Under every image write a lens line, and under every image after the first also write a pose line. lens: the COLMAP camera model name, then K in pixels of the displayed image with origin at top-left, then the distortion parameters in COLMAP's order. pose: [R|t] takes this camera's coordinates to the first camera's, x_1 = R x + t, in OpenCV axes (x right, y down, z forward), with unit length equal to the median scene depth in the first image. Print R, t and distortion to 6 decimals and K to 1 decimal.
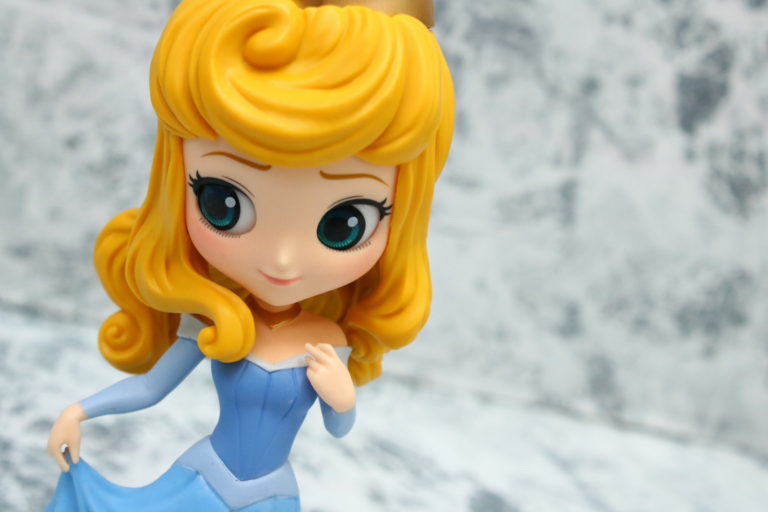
lens RADIAL K [[1560.2, 0, 384.0], [0, 1560.2, 256.0], [0, 0, 1]] dist [0.039593, -0.006549]
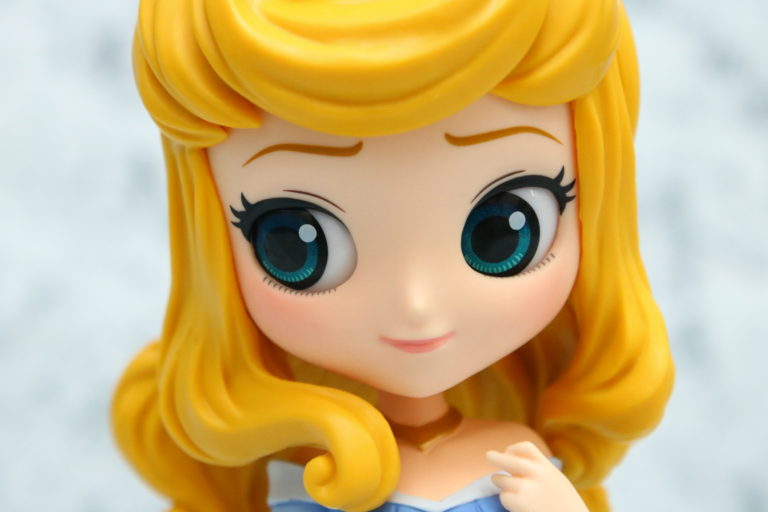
lens RADIAL K [[1665.3, 0, 384.0], [0, 1665.3, 256.0], [0, 0, 1]] dist [0.023043, 0.019557]
pose [[0.972452, -0.233044, -0.005241, -0.068381], [0.225137, 0.944809, -0.238011, 0.128321], [0.060419, 0.230275, 0.971248, 0.389158]]
